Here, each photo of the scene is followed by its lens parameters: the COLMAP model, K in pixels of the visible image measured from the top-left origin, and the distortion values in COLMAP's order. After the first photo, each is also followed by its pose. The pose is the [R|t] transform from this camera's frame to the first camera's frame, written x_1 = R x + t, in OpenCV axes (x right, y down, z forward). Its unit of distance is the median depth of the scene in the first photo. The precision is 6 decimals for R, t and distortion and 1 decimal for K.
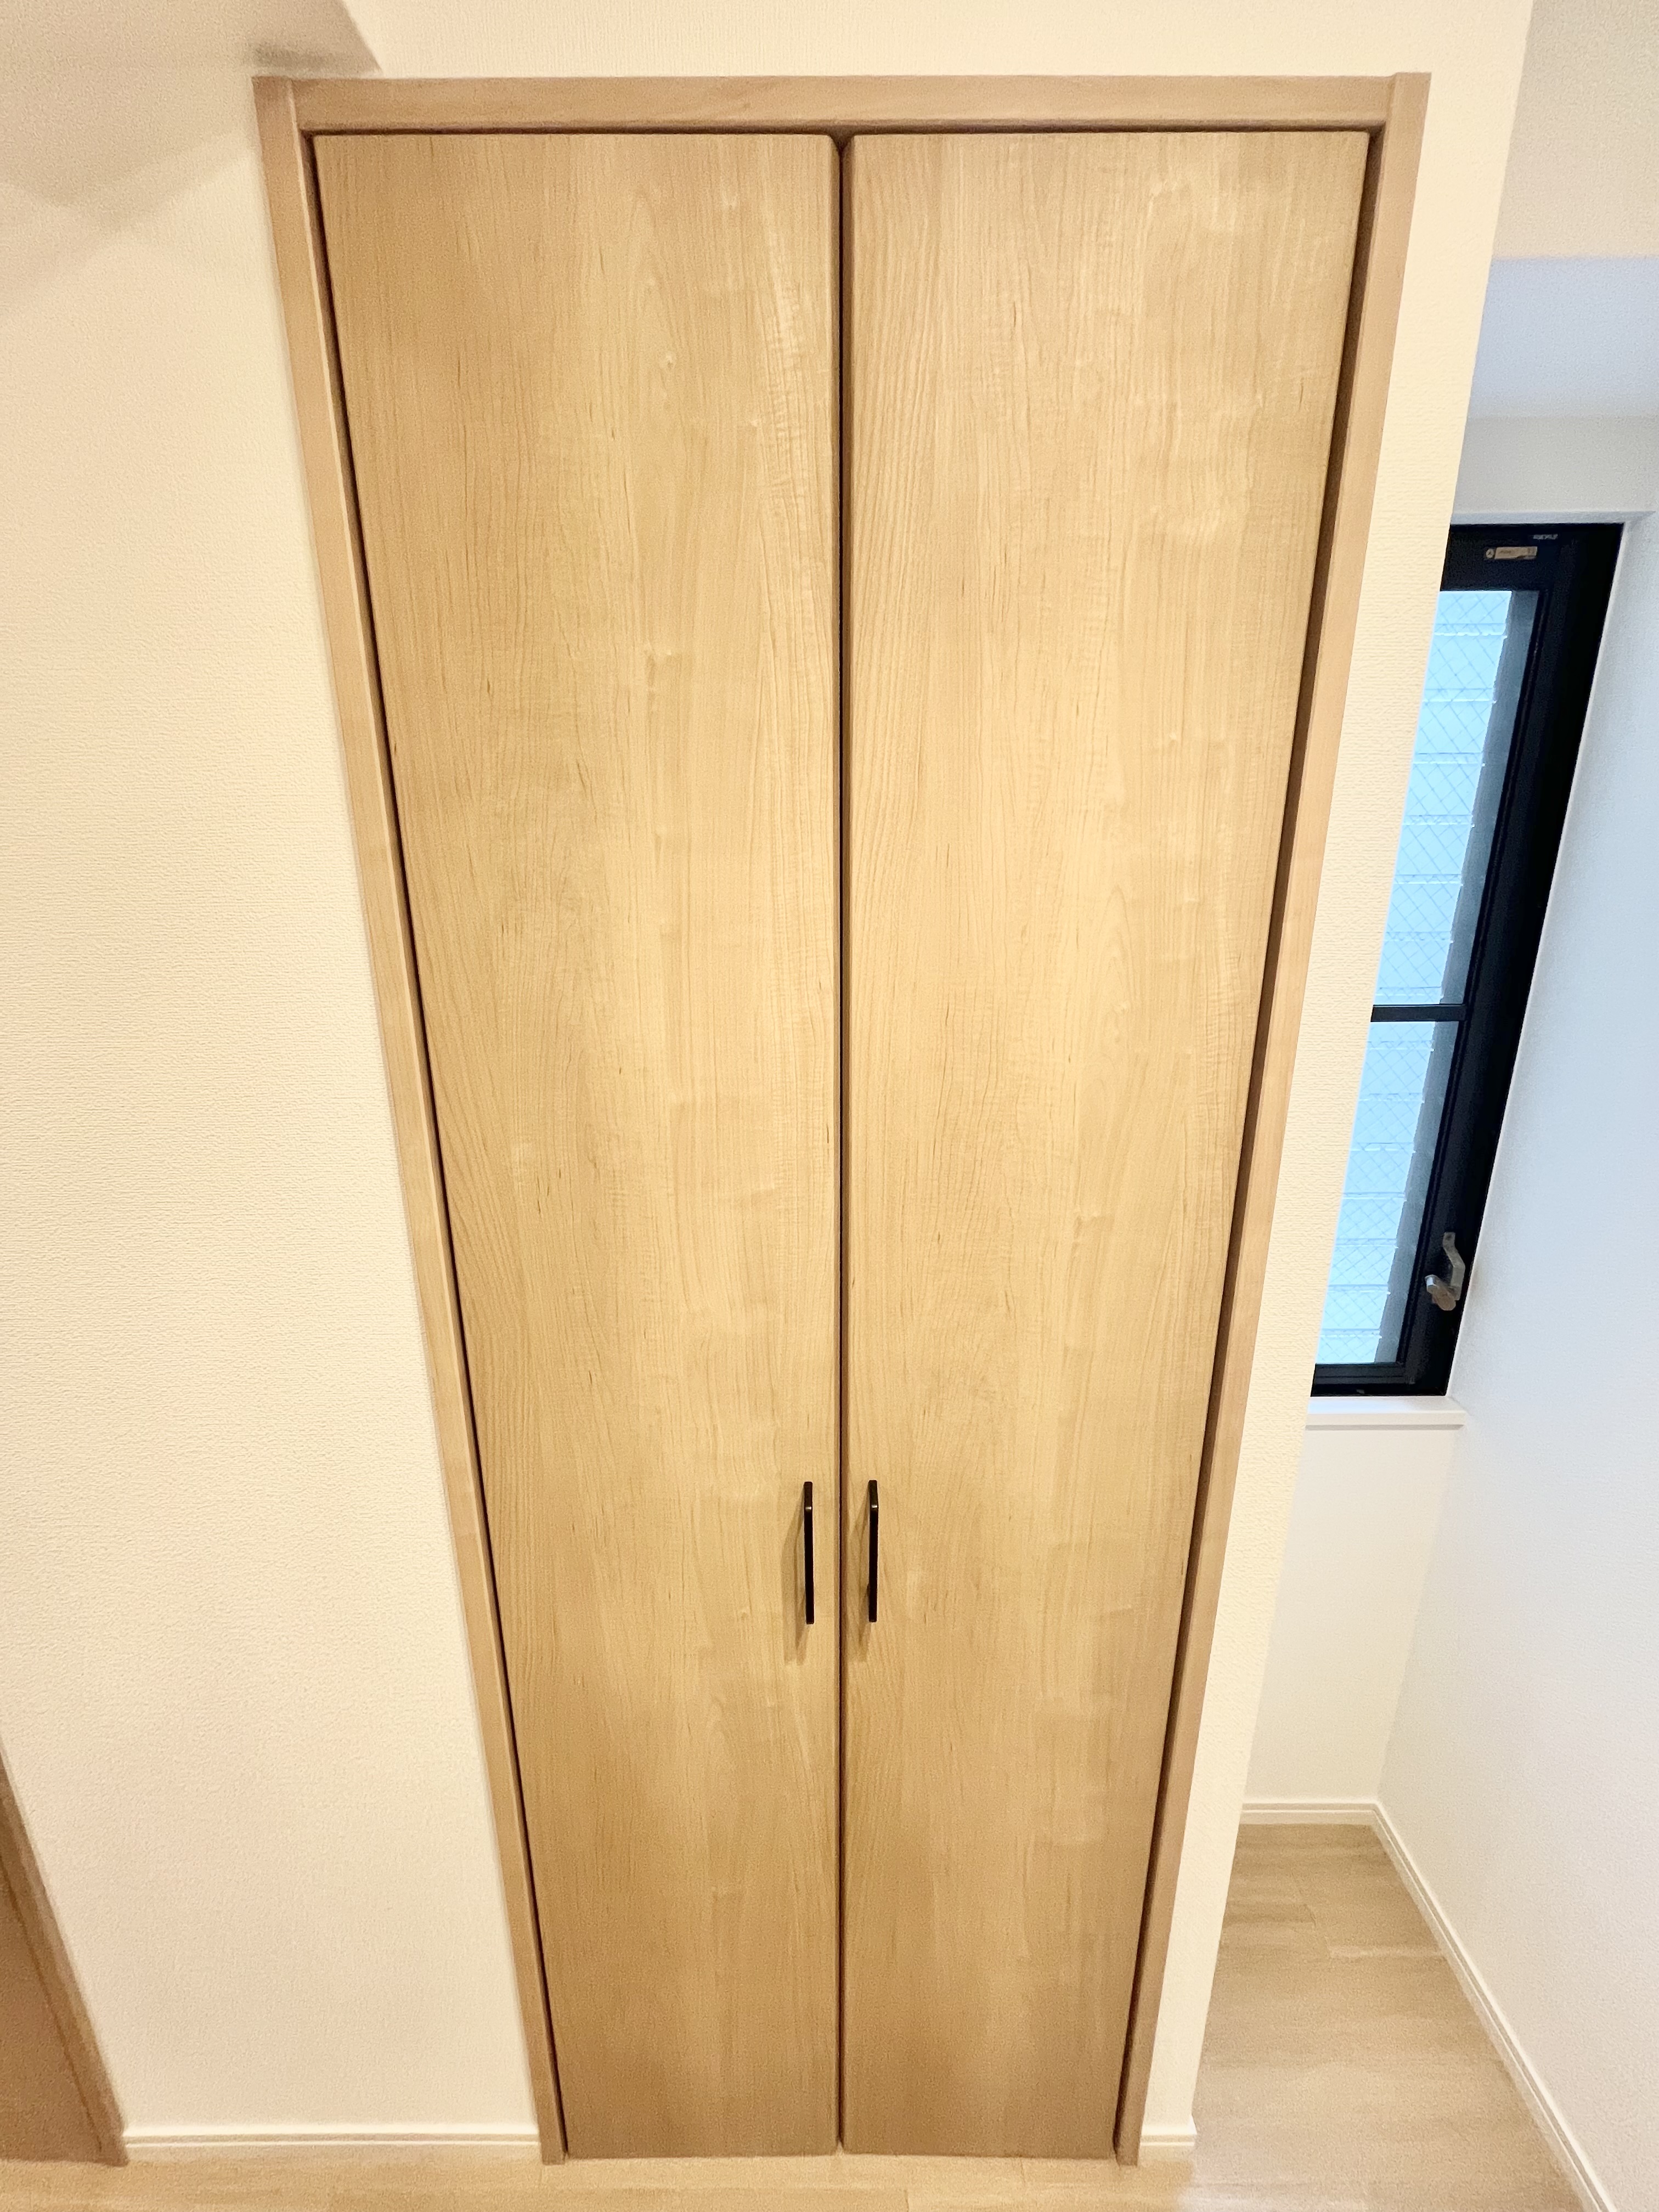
lens RADIAL K [[891.7, 0, 827.6], [0, 891.7, 1105.1], [0, 0, 1]] dist [-0.001367, 0.000078]
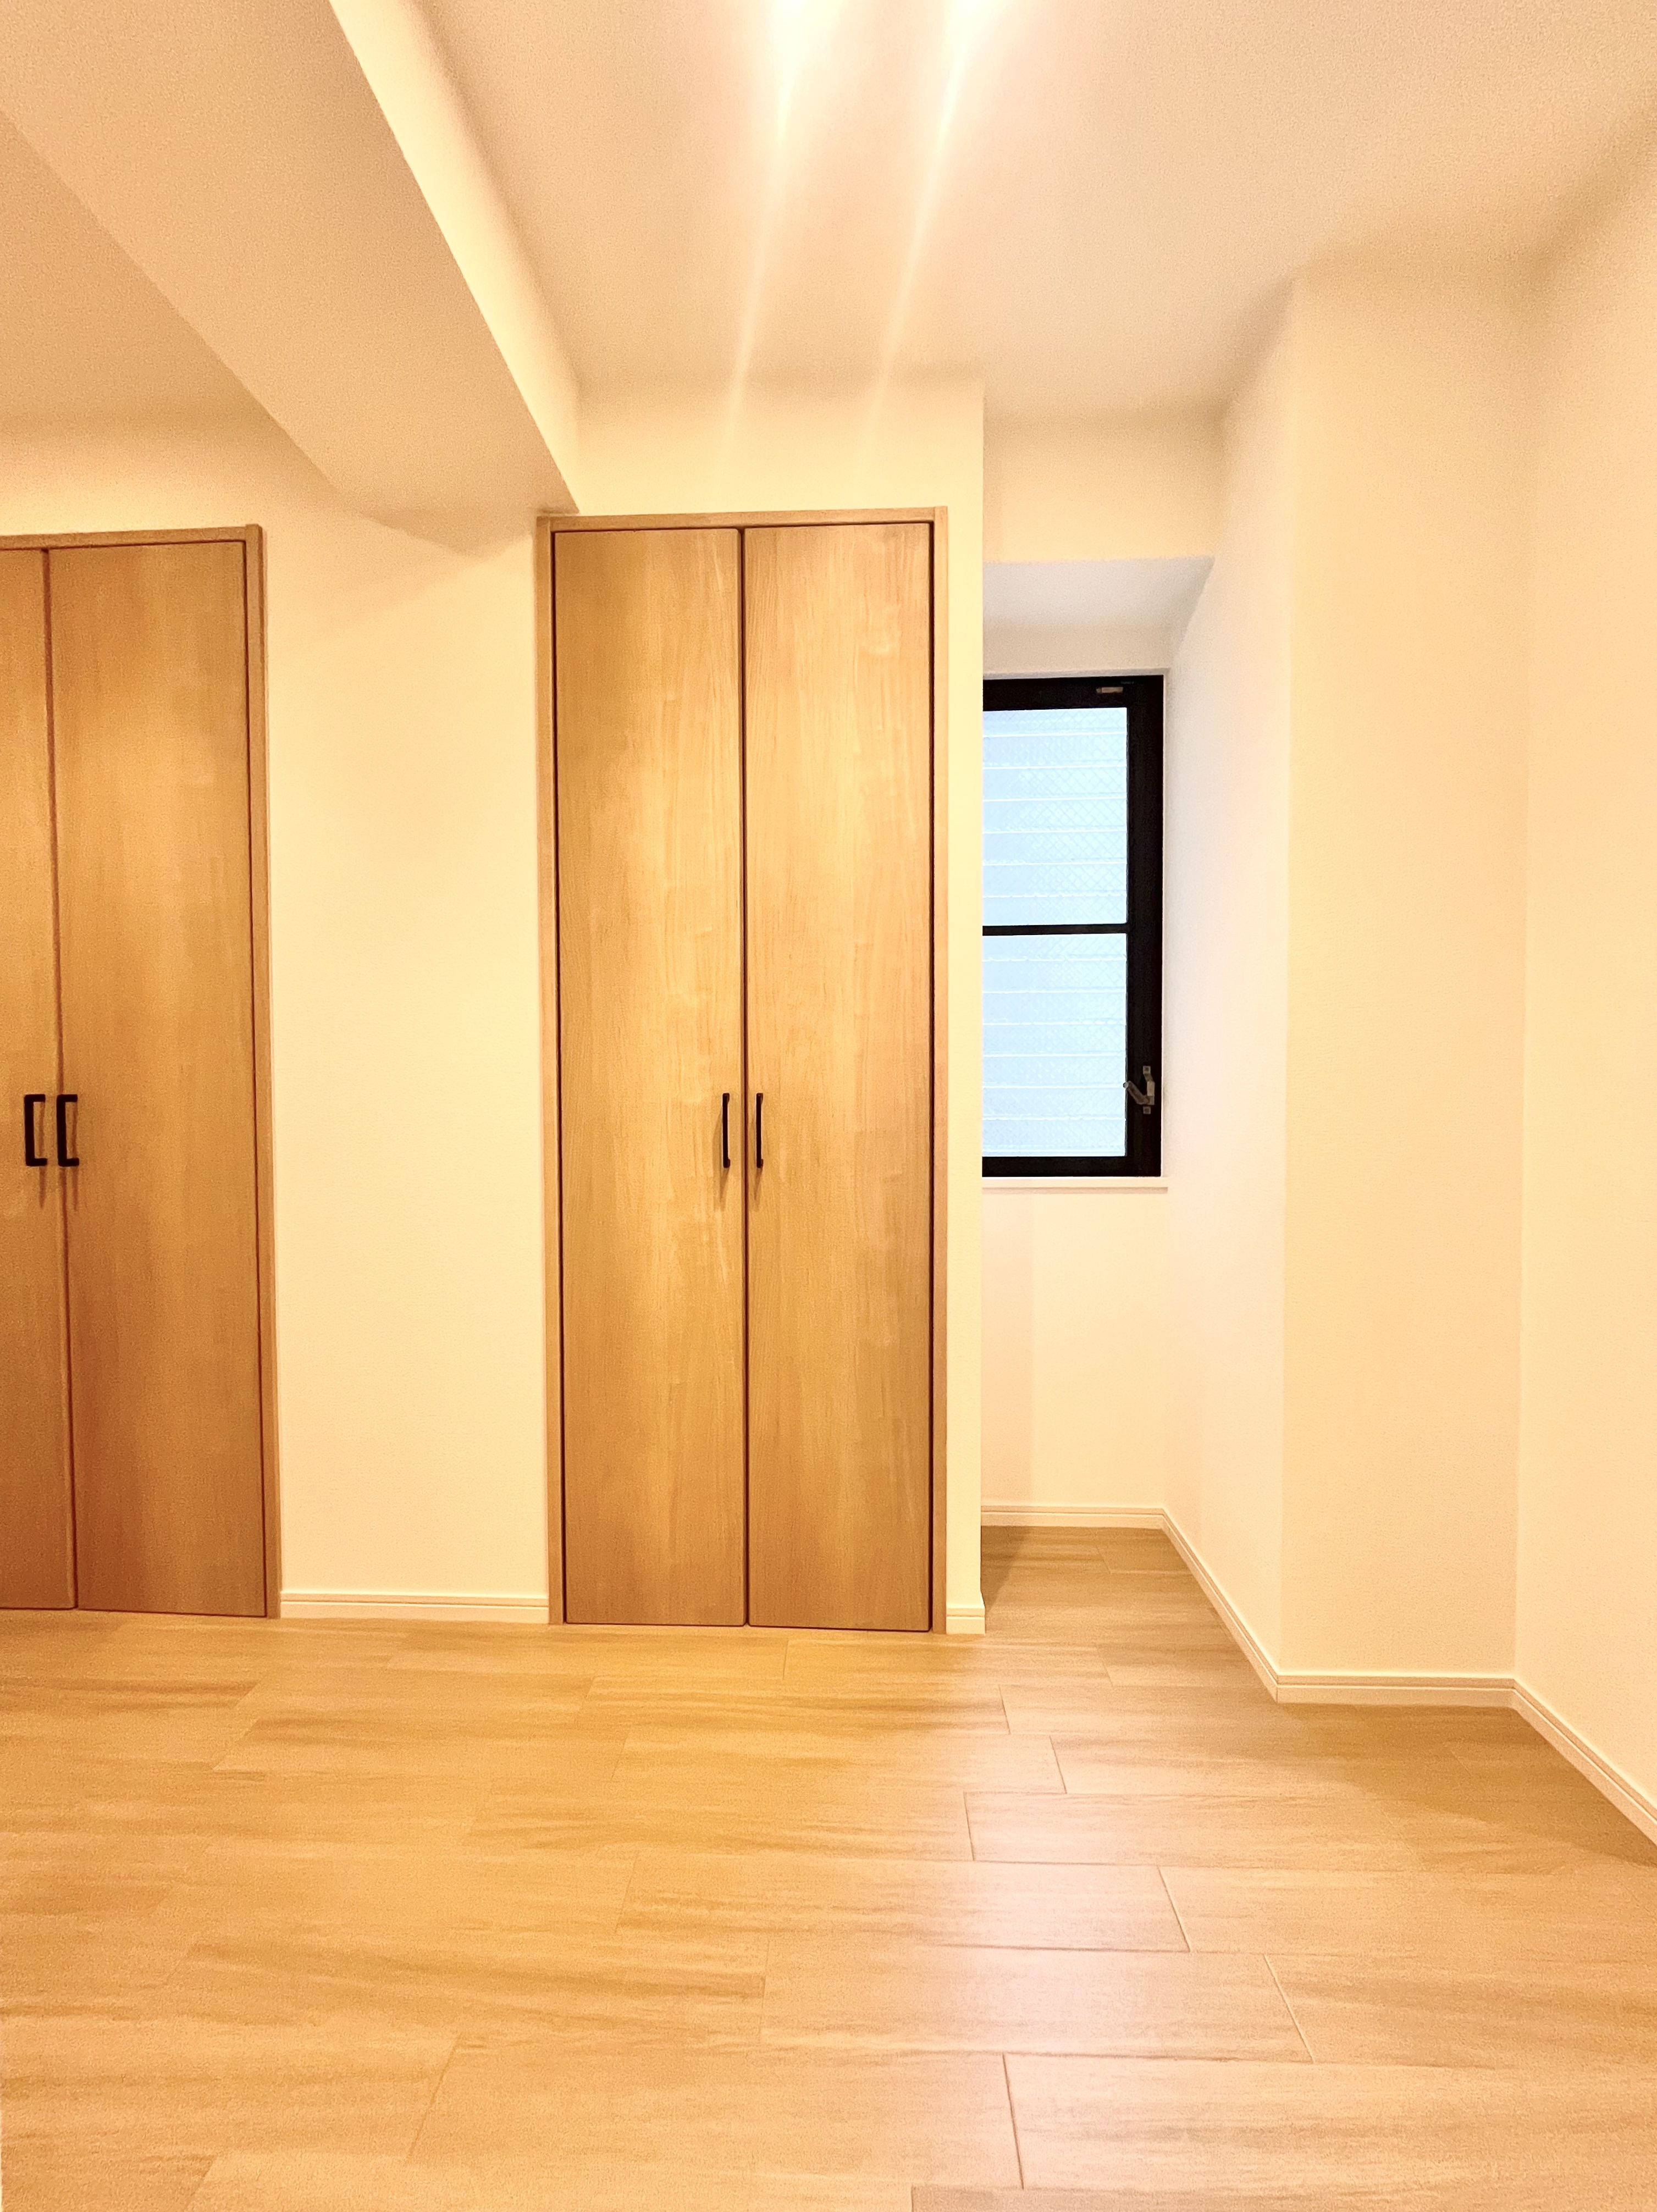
lens RADIAL K [[891.7, 0, 826.6], [0, 891.7, 1105.1], [0, 0, 1]] dist [-0.001367, 0.000078]
pose [[0.999188, 0.001199, -0.040262, 0.326846], [-0.011078, 0.969195, -0.246047, 1.108872], [0.038726, 0.246293, 0.968421, -1.029460]]
